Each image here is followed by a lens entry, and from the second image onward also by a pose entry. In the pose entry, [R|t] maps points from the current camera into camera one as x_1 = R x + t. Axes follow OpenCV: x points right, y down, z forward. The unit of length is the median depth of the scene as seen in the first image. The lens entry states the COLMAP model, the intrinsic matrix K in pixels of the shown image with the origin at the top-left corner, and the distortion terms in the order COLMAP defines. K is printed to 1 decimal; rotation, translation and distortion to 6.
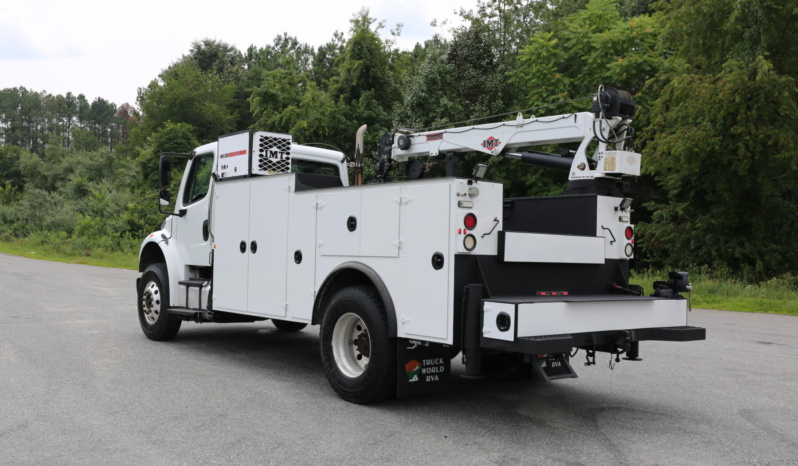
lens RADIAL K [[781.4, 0, 399.0], [0, 781.4, 233.0], [0, 0, 1]] dist [-0.017981, 0.026942]
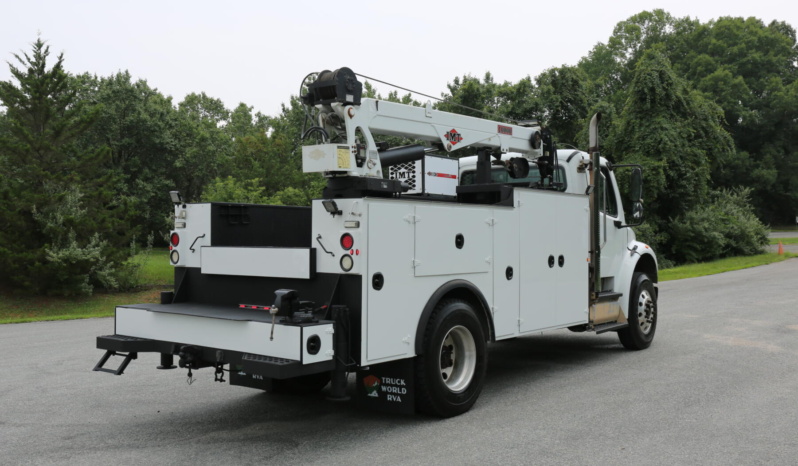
lens RADIAL K [[781.4, 0, 399.0], [0, 781.4, 233.0], [0, 0, 1]] dist [-0.017981, 0.026942]
pose [[0.218500, -0.037660, -0.975110, 0.898802], [0.031566, 0.999005, -0.031510, 0.015270], [0.975326, -0.023895, 0.219471, 0.743919]]
